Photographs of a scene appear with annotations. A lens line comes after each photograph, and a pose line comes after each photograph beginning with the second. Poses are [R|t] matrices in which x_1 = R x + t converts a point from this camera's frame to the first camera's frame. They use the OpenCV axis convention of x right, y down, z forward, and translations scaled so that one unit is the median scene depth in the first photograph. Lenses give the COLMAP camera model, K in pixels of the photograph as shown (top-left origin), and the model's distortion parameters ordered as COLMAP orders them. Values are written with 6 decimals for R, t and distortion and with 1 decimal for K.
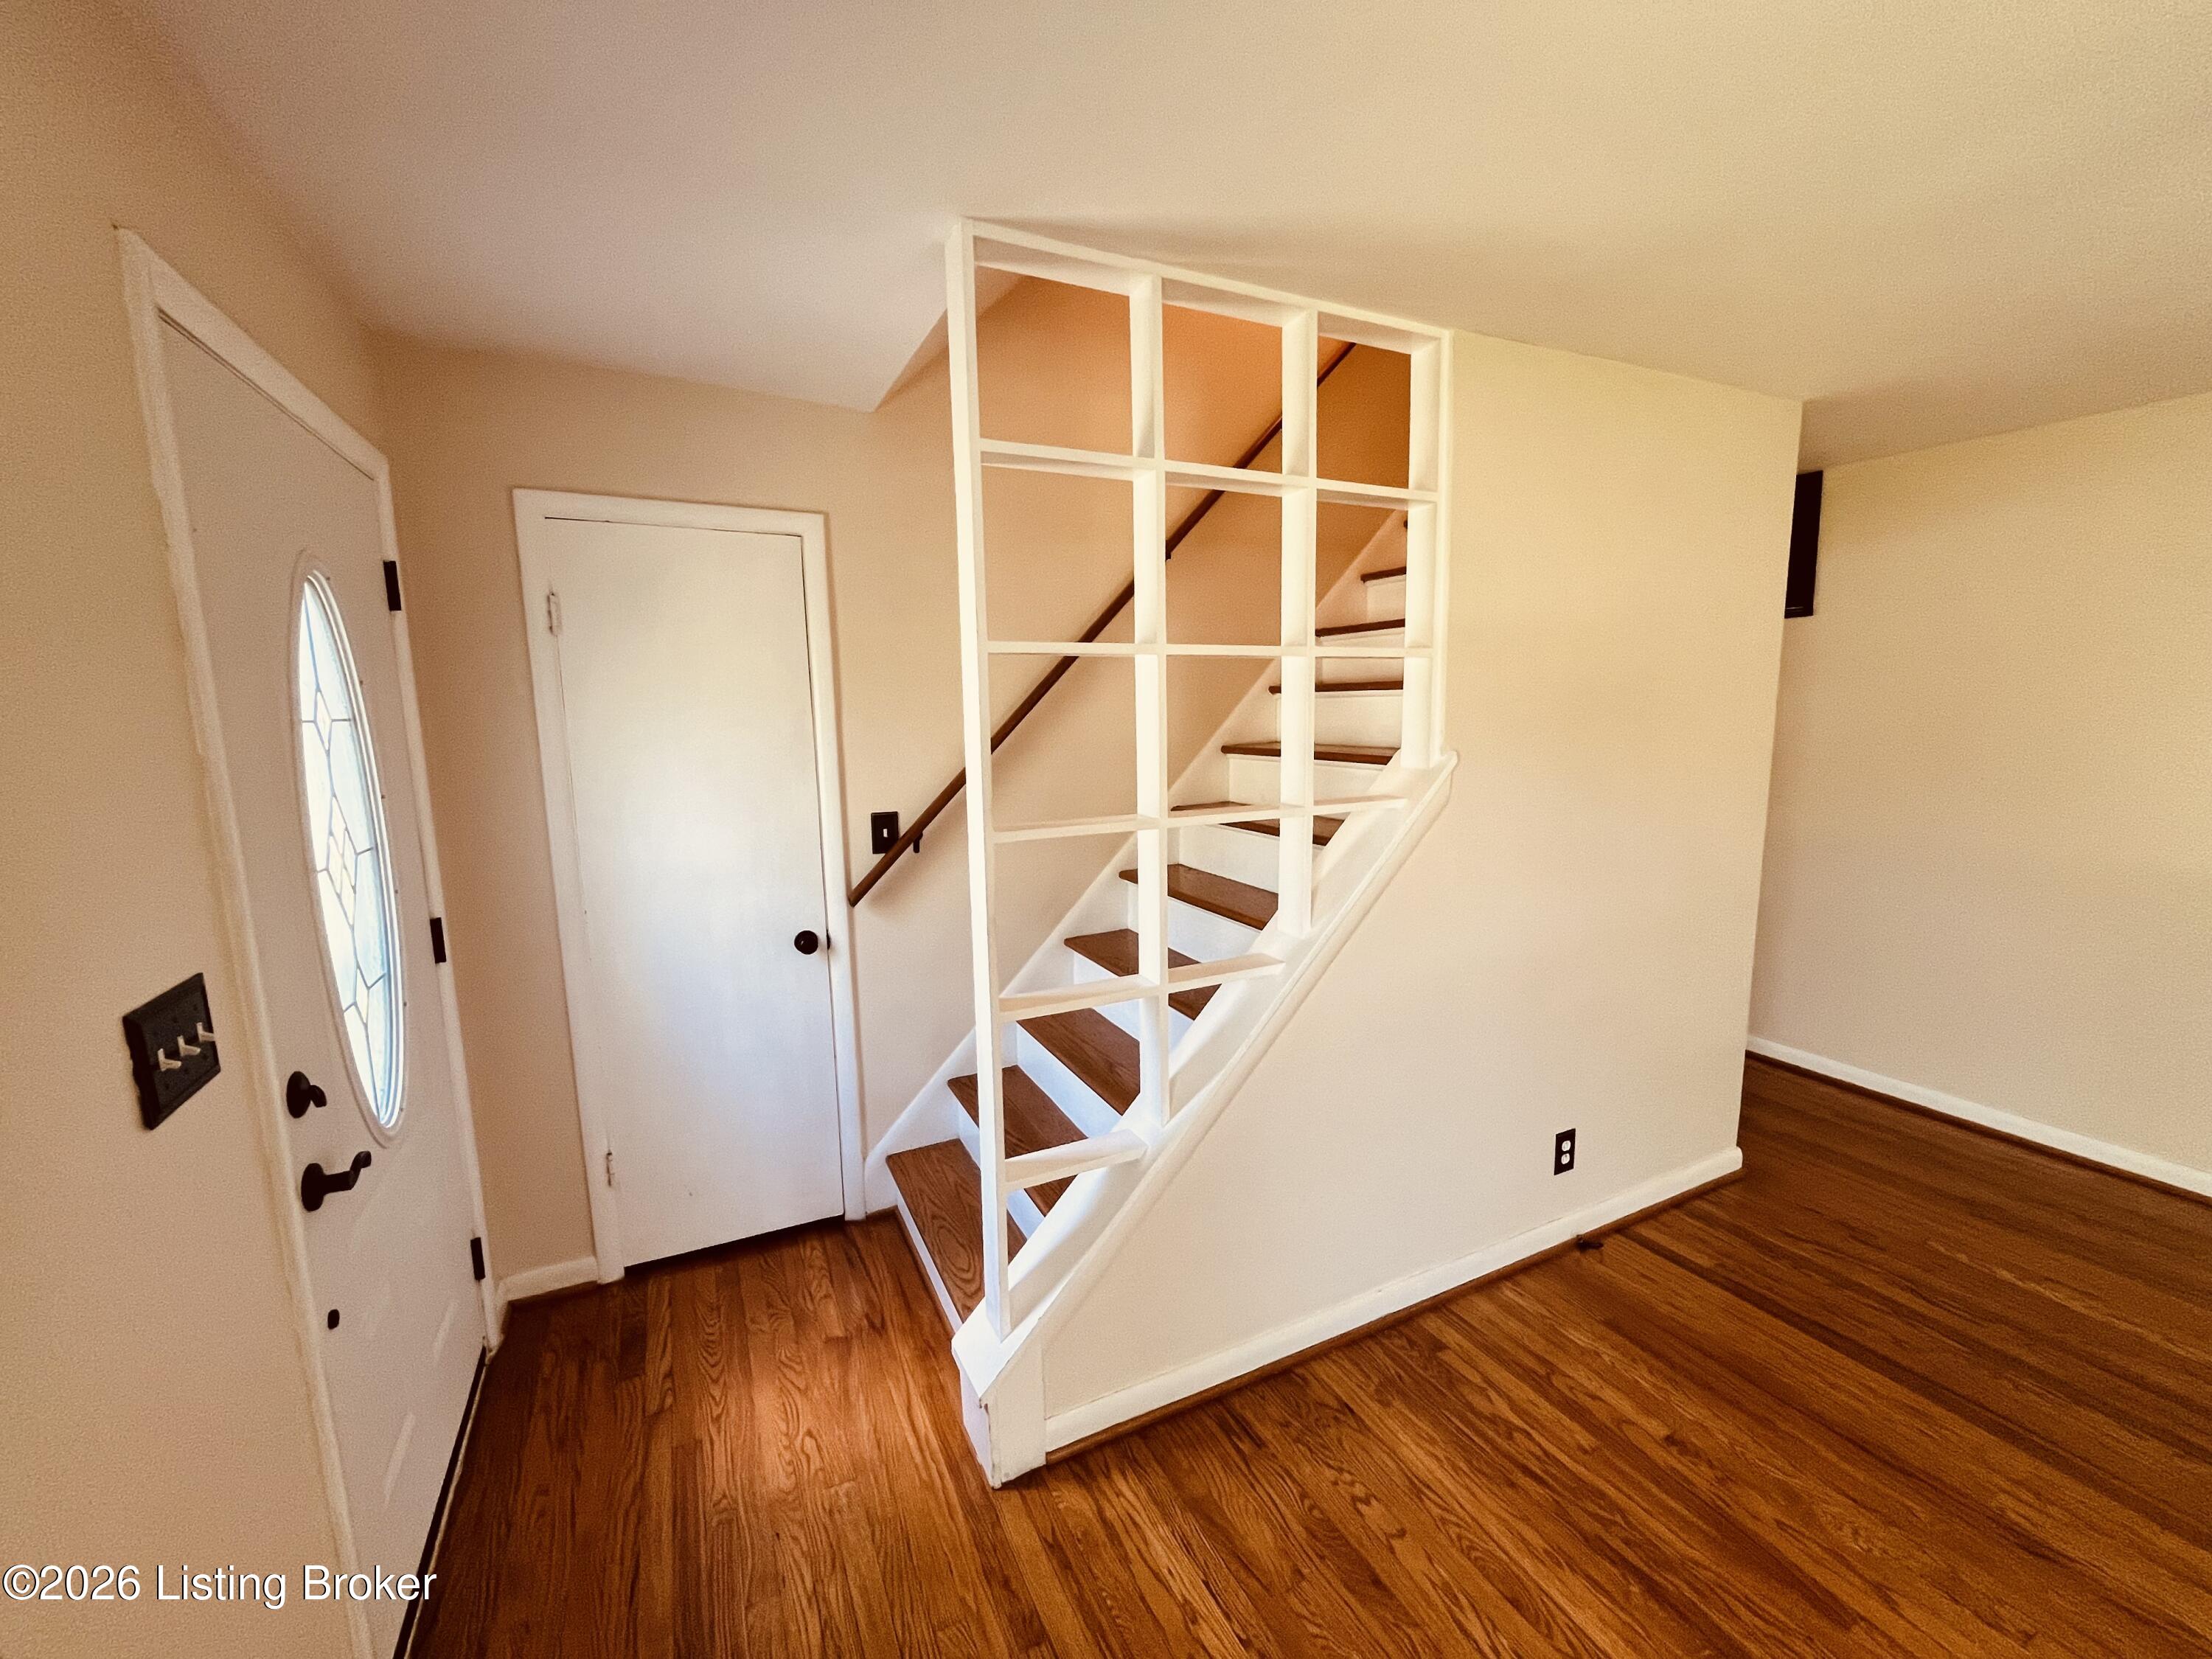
lens RADIAL K [[898.8, 0, 1098.5], [0, 898.8, 820.3], [0, 0, 1]] dist [-0.000470, 0.000423]
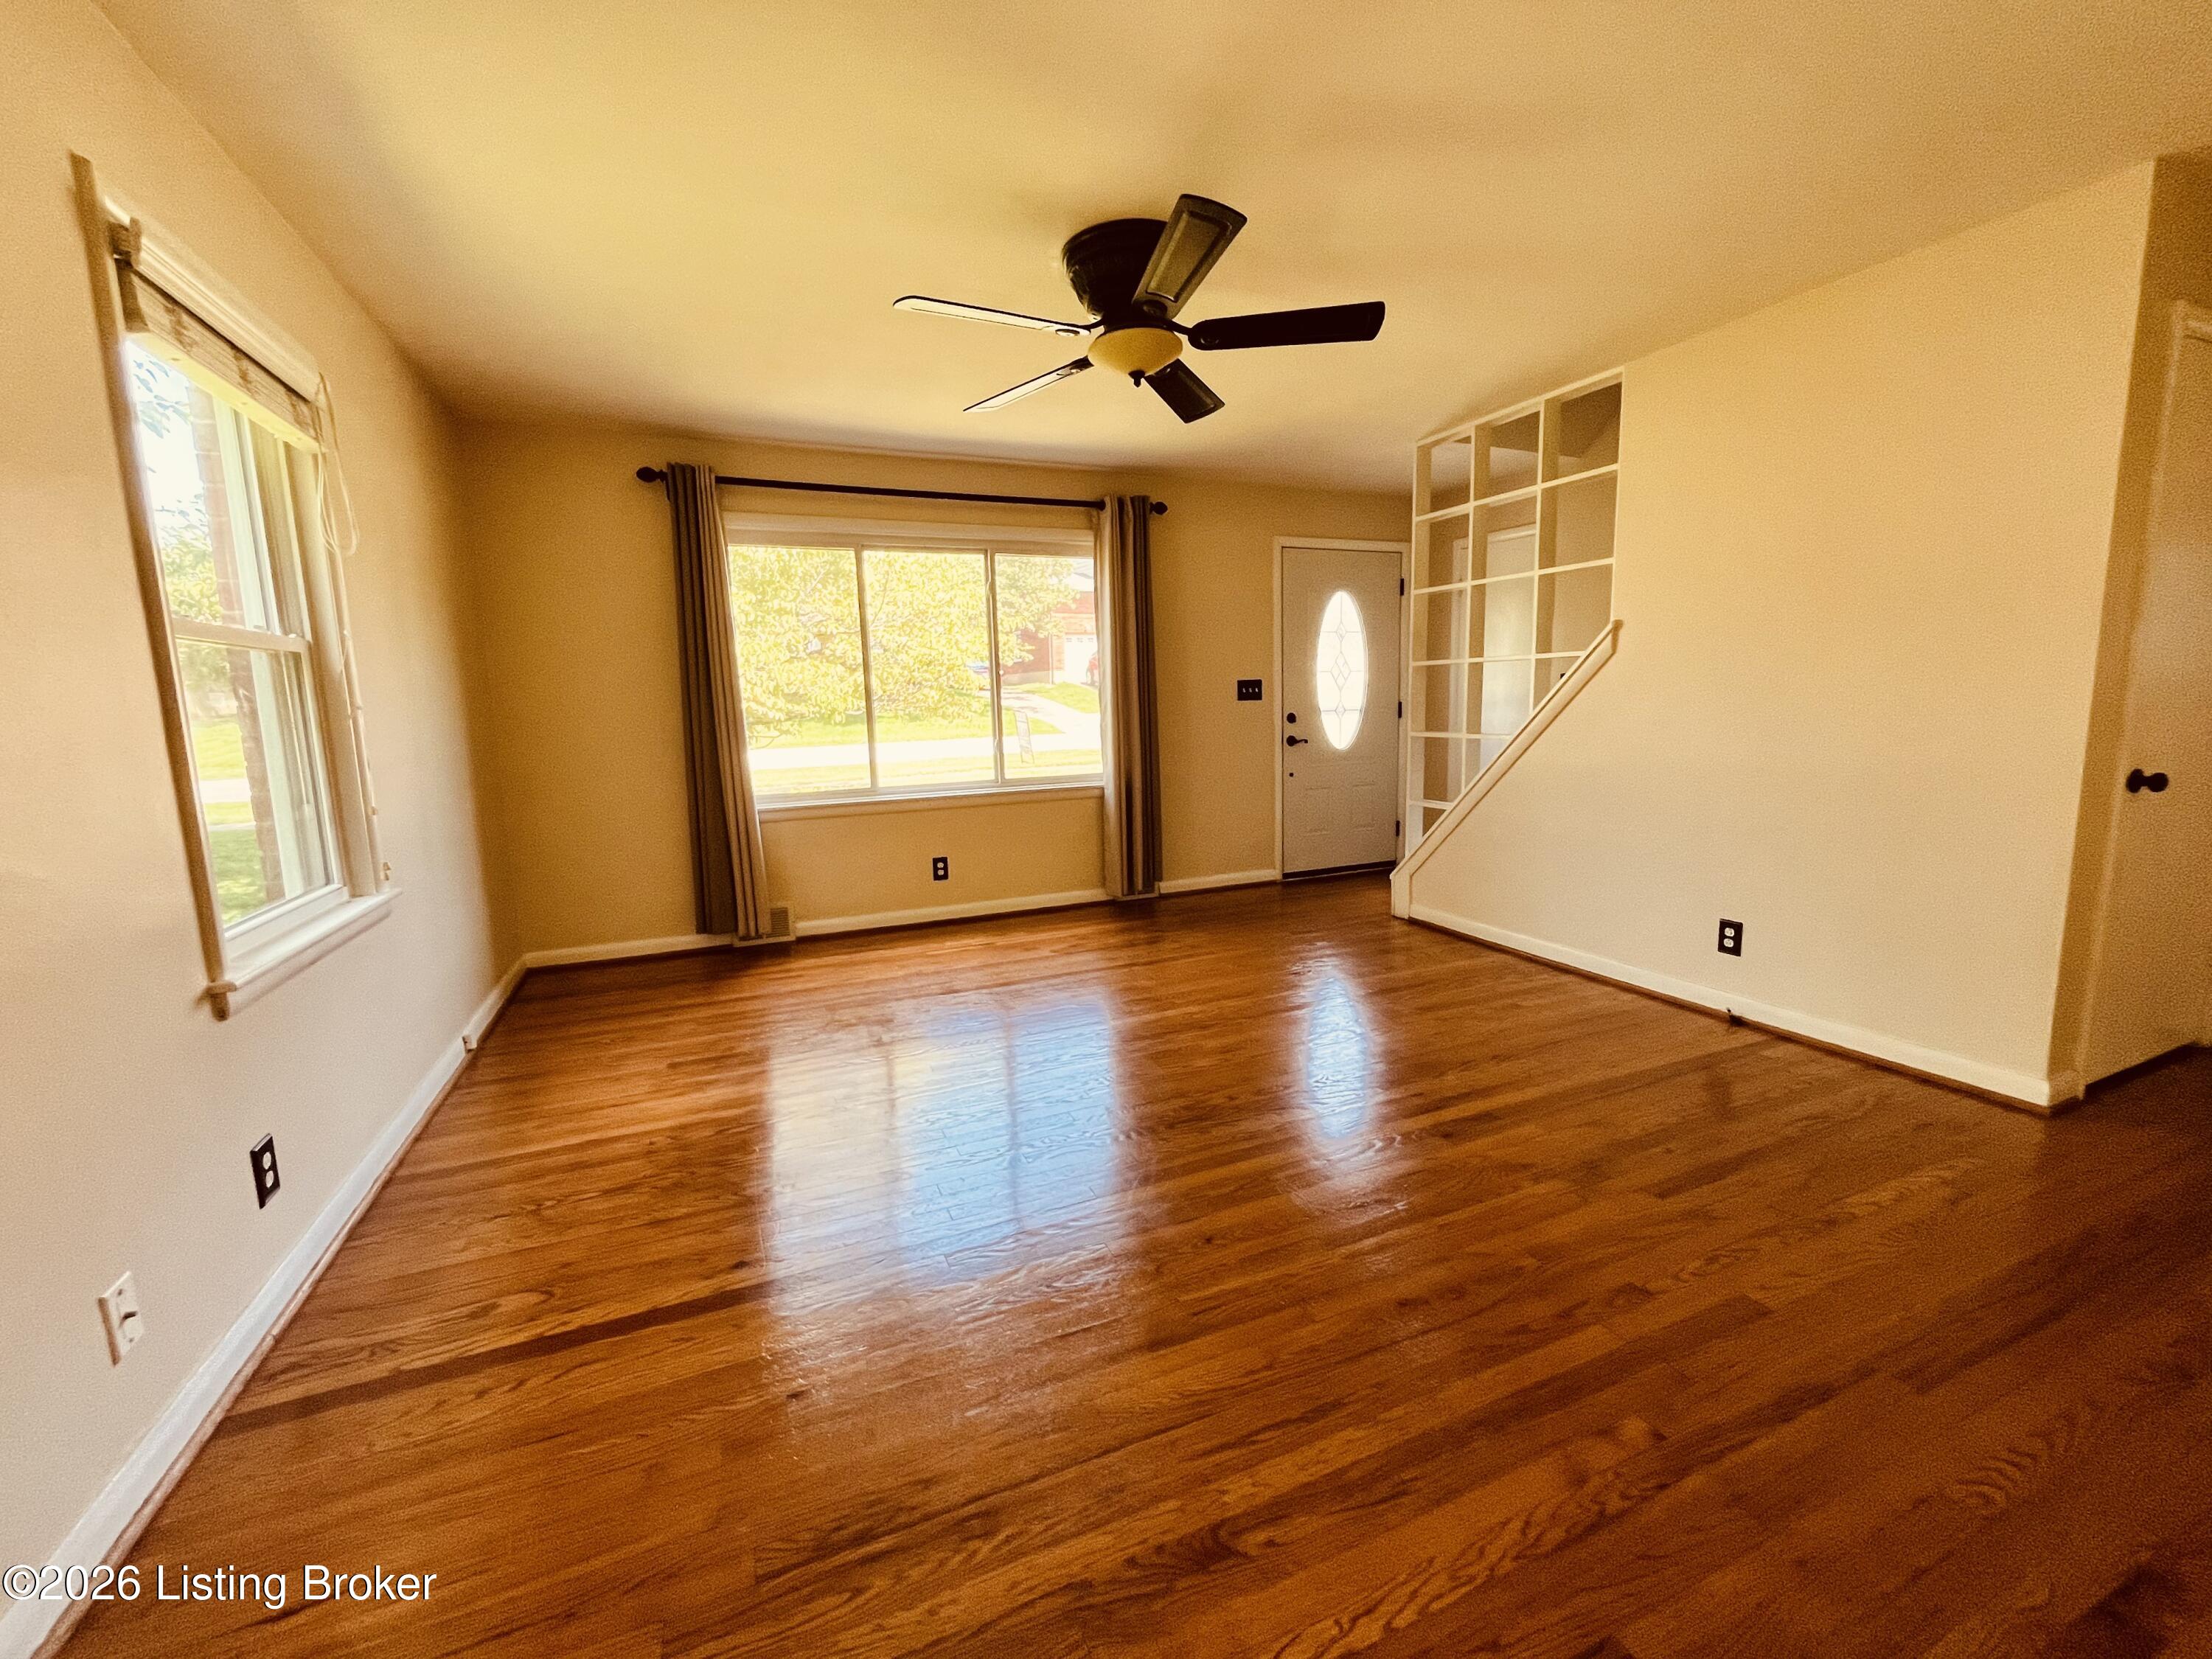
lens RADIAL K [[898.8, 0, 1112.4], [0, 898.8, 823.8], [0, 0, 1]] dist [-0.000470, 0.000423]
pose [[-0.041876, 0.150665, -0.987698, 2.589914], [-0.116018, 0.981144, 0.154584, 0.171243], [0.992364, 0.121064, -0.023607, 0.220354]]
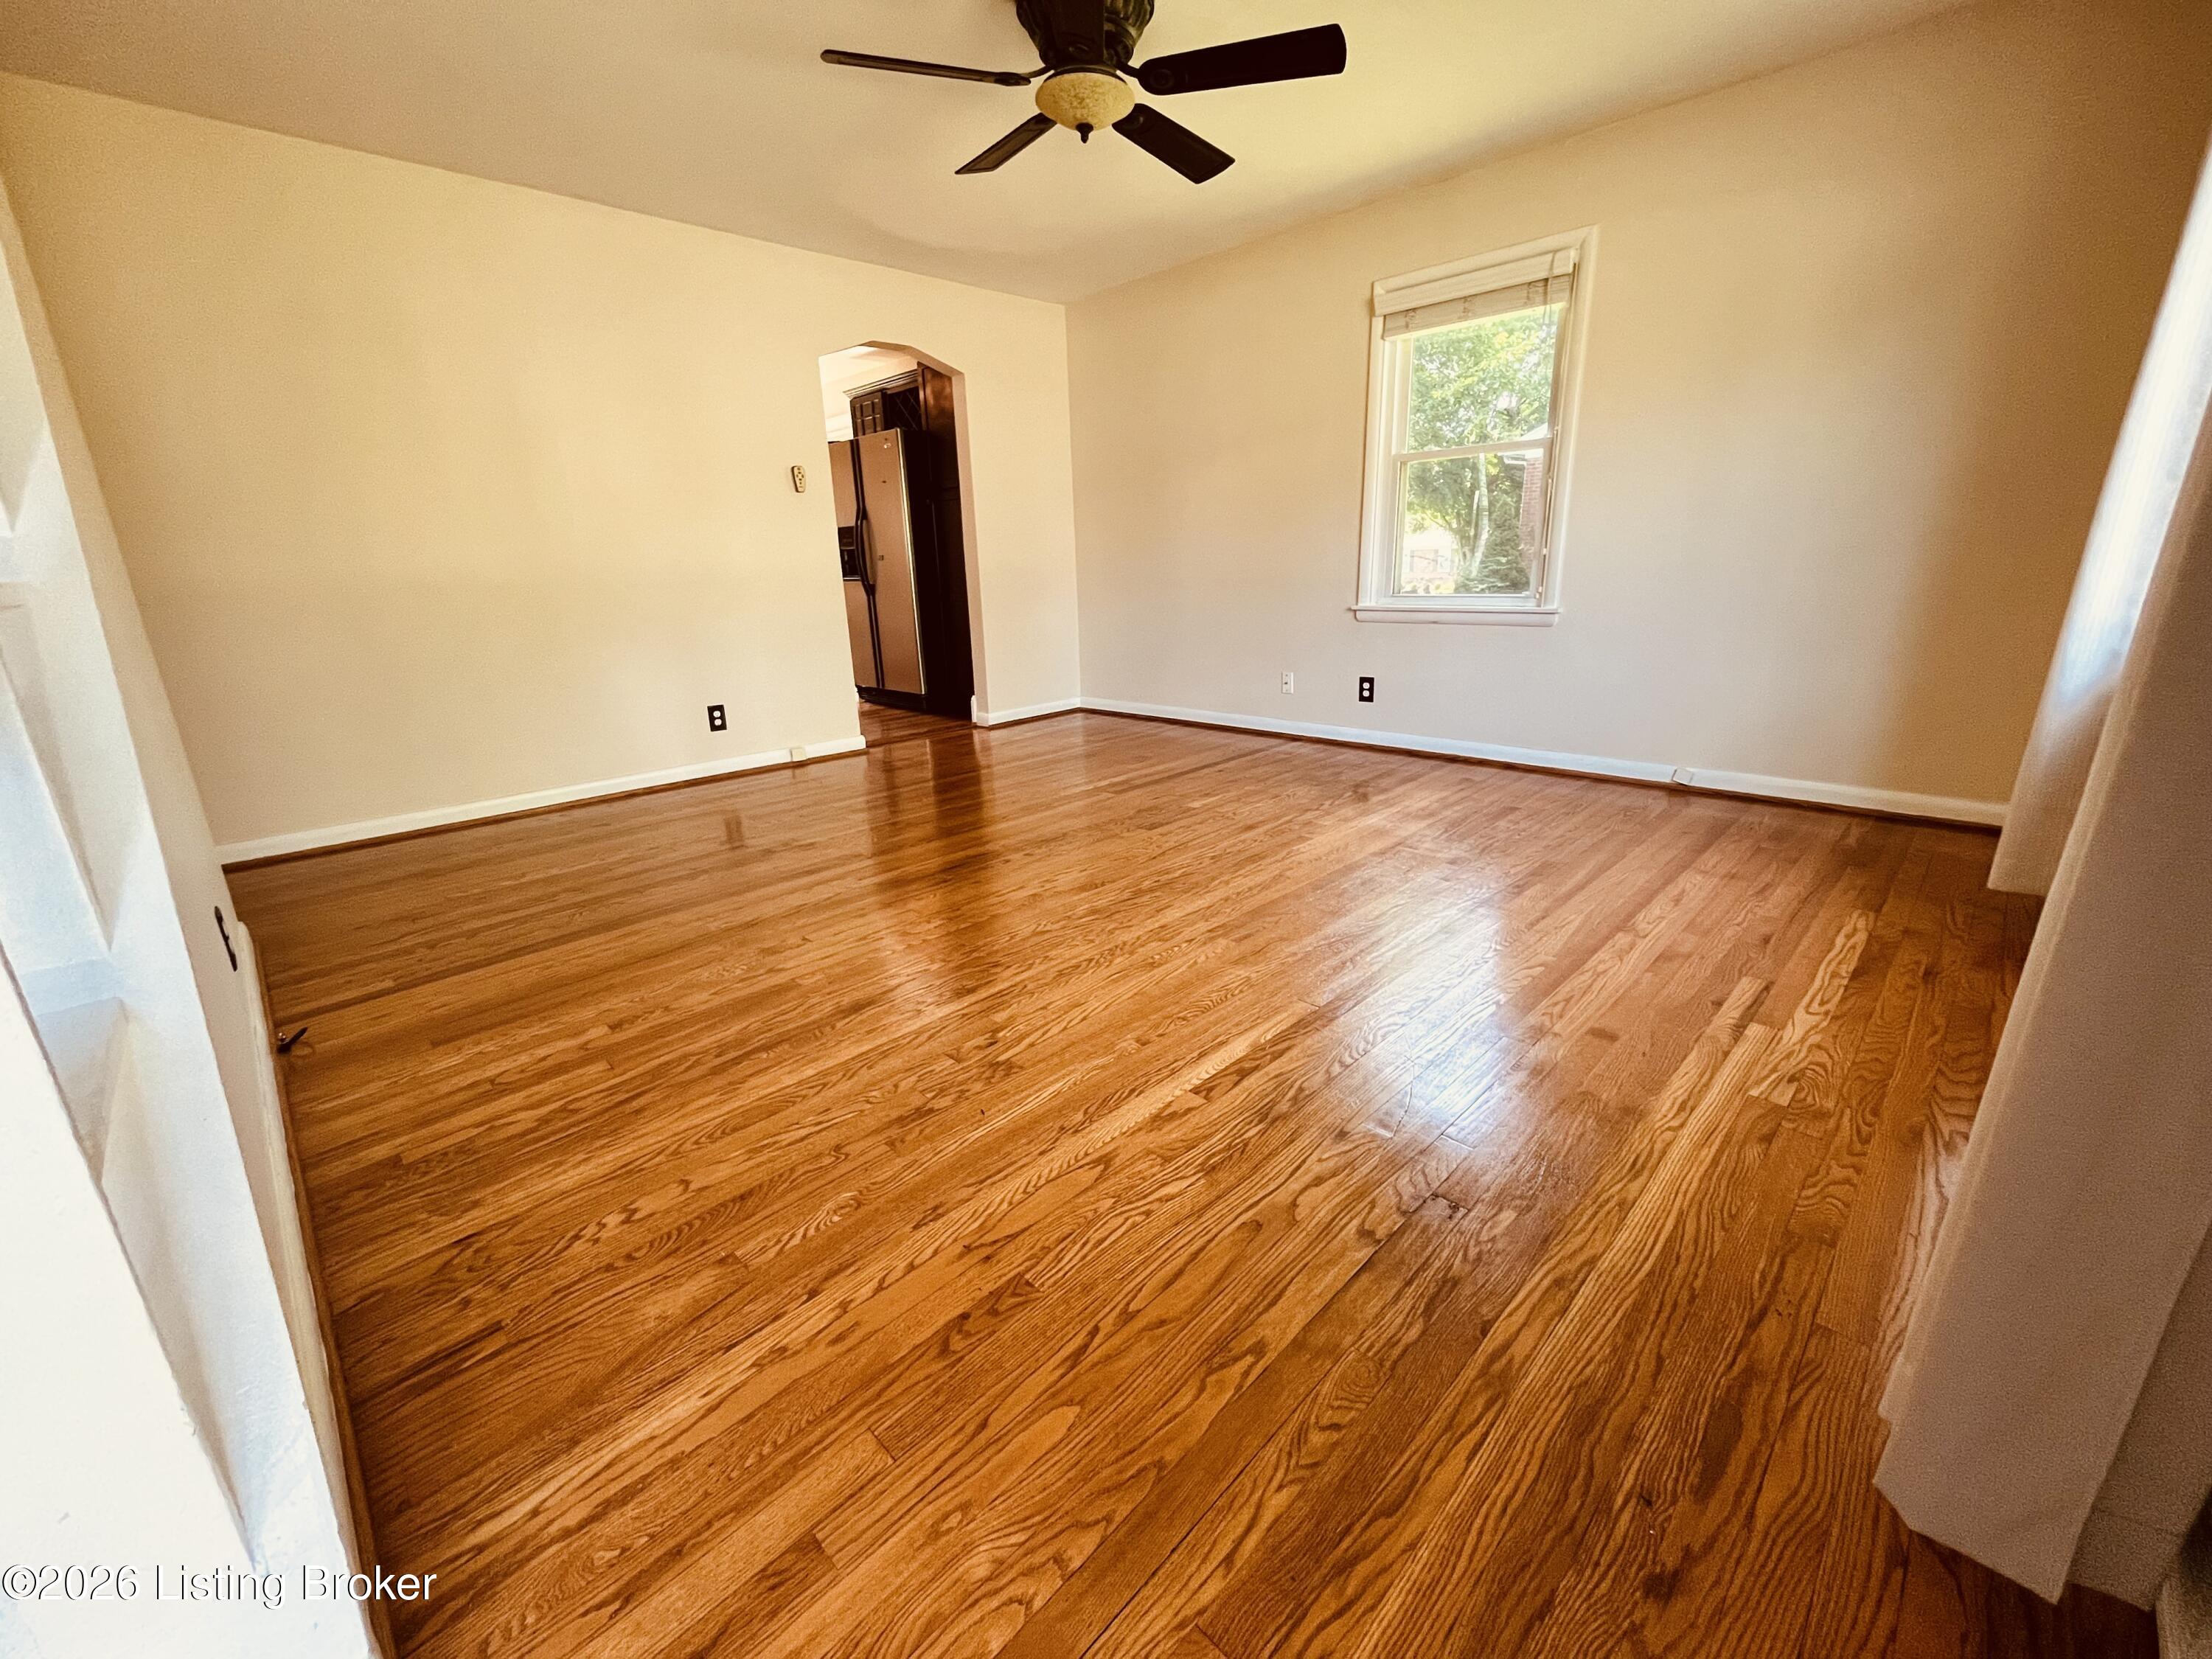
lens RADIAL K [[898.8, 0, 1100.5], [0, 898.8, 831.6], [0, 0, 1]] dist [-0.000470, 0.000423]
pose [[-0.312142, -0.249426, 0.916708, -0.486549], [0.170931, 0.934429, 0.312451, 0.268245], [-0.934532, 0.254223, -0.249040, 0.735604]]
